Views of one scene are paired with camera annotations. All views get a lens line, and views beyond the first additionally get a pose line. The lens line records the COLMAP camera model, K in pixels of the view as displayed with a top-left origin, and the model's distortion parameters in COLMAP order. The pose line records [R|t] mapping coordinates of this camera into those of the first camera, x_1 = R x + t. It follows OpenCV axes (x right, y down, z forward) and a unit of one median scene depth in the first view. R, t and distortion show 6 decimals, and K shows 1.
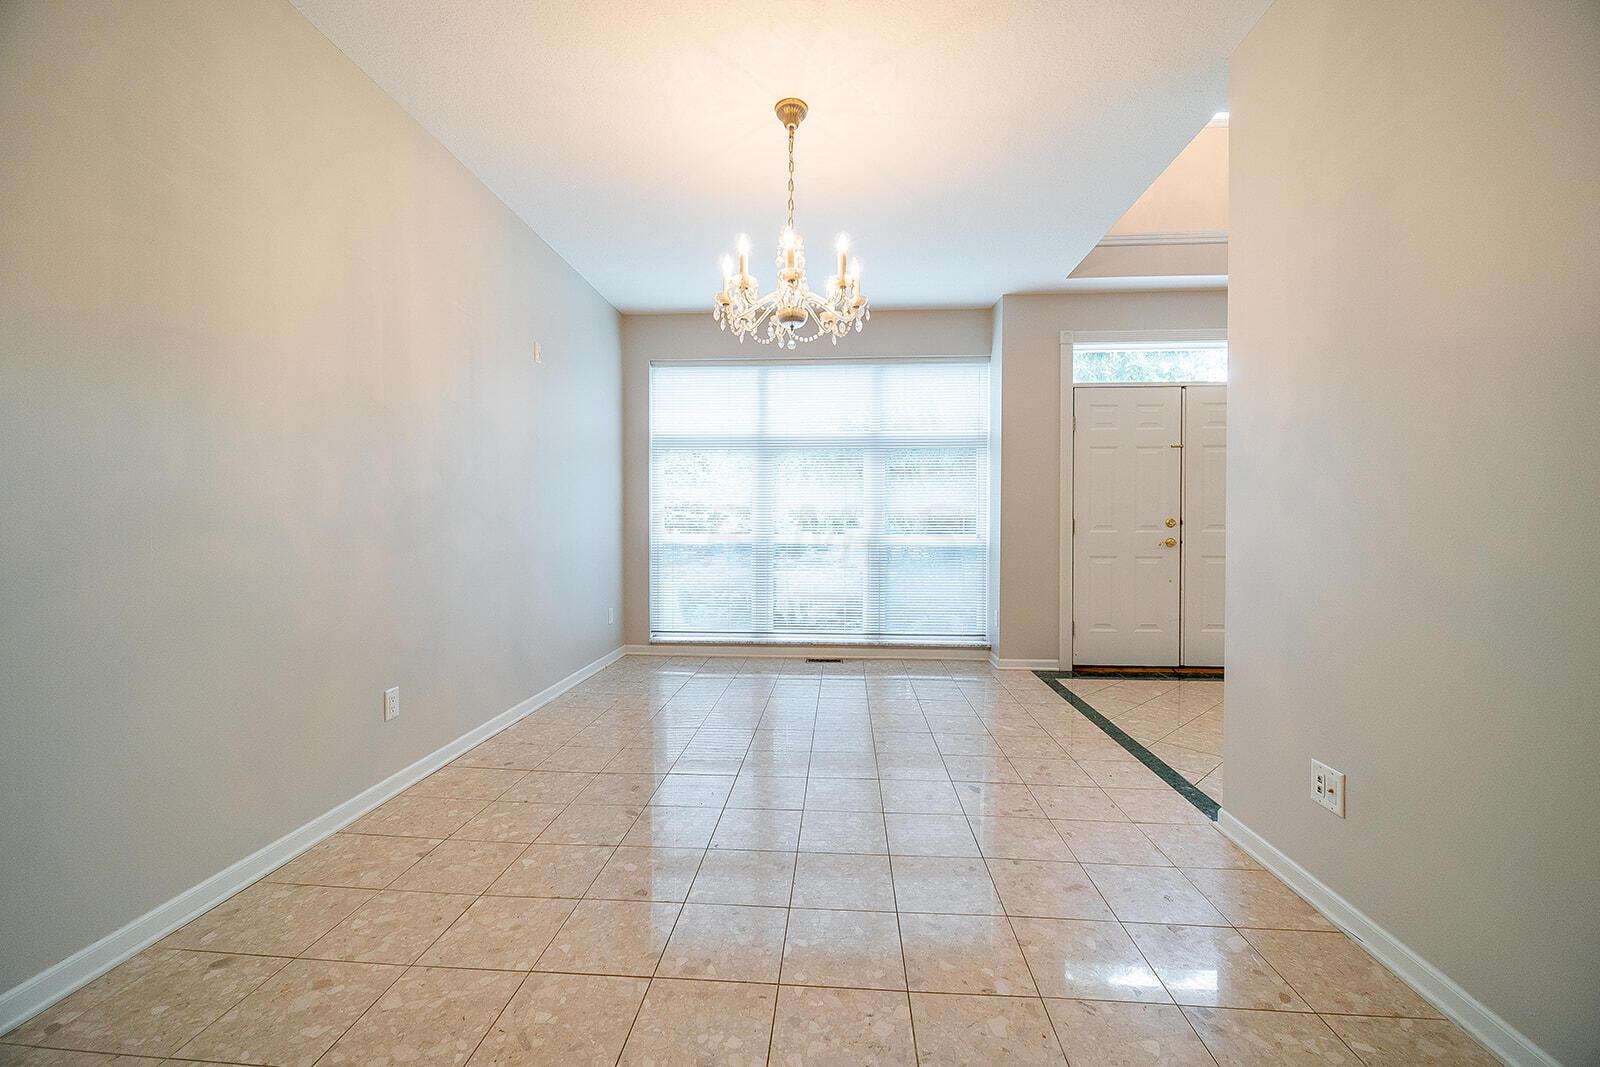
lens RADIAL K [[711.2, 0, 718.5], [0, 711.2, 507.6], [0, 0, 1]] dist [-0.001837, -0.001029]
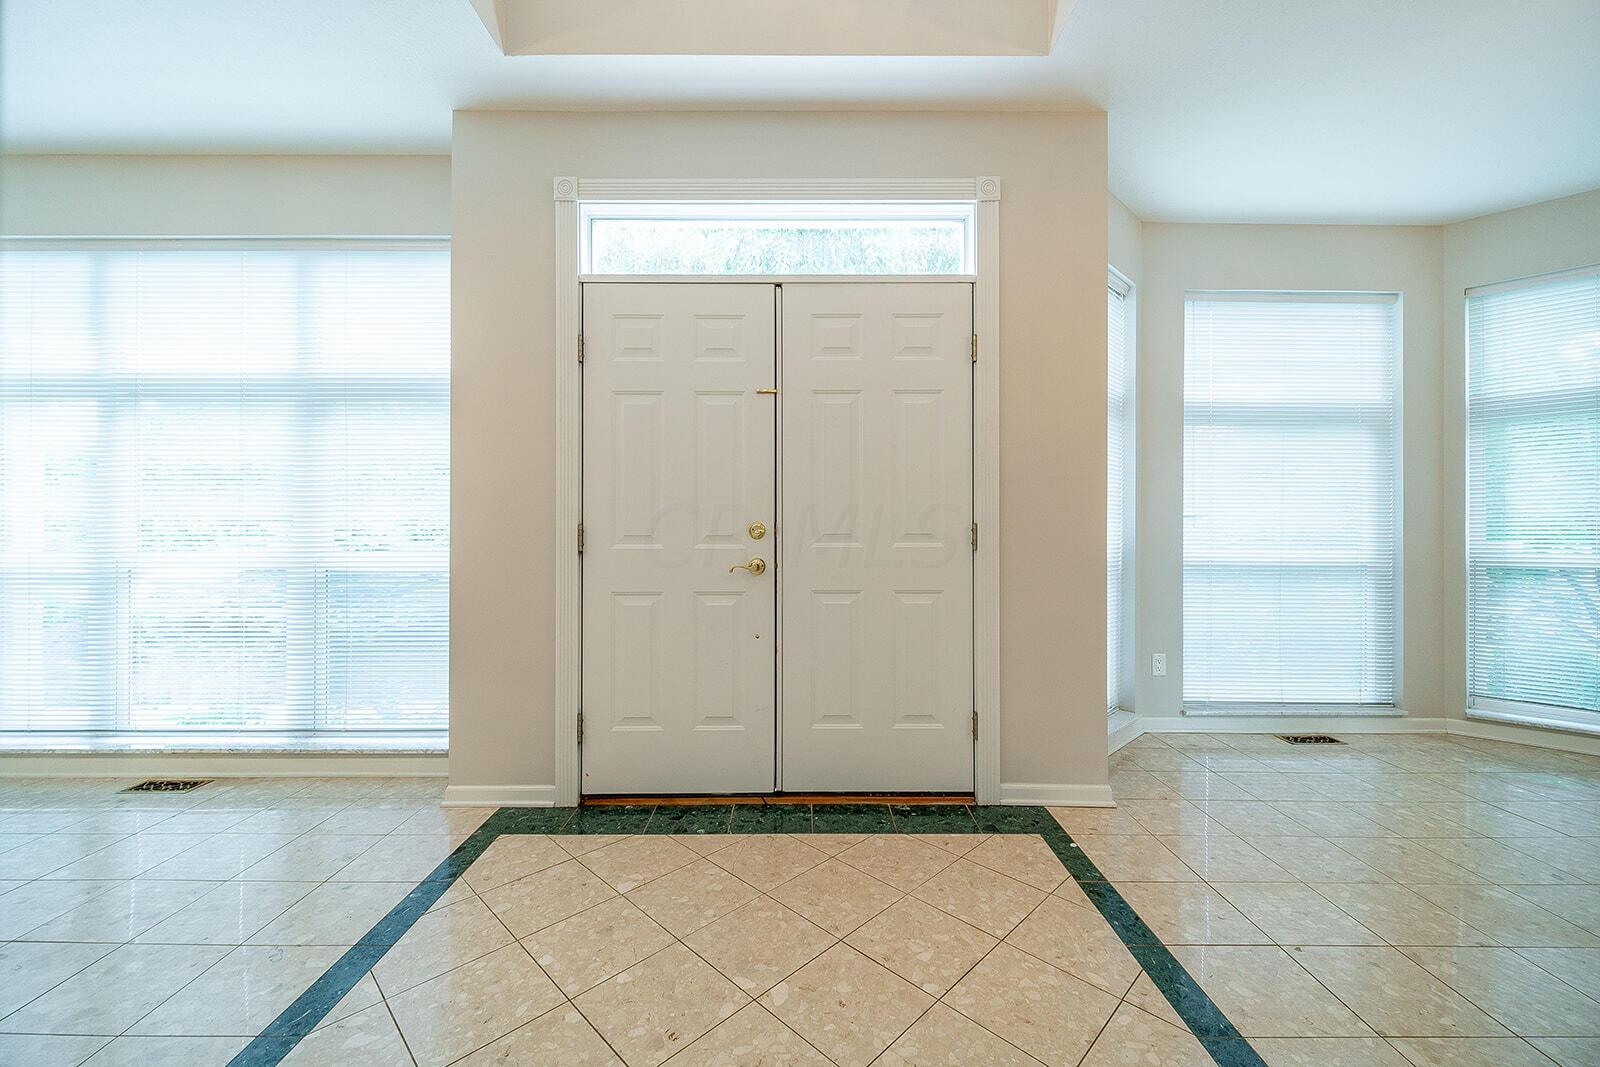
lens RADIAL K [[711.2, 0, 718.5], [0, 711.2, 507.6], [0, 0, 1]] dist [-0.001837, -0.001029]
pose [[0.997913, -0.003062, 0.064507, 0.567574], [0.003619, 0.999957, -0.008530, 0.008282], [-0.064478, 0.008746, 0.997881, 0.450958]]
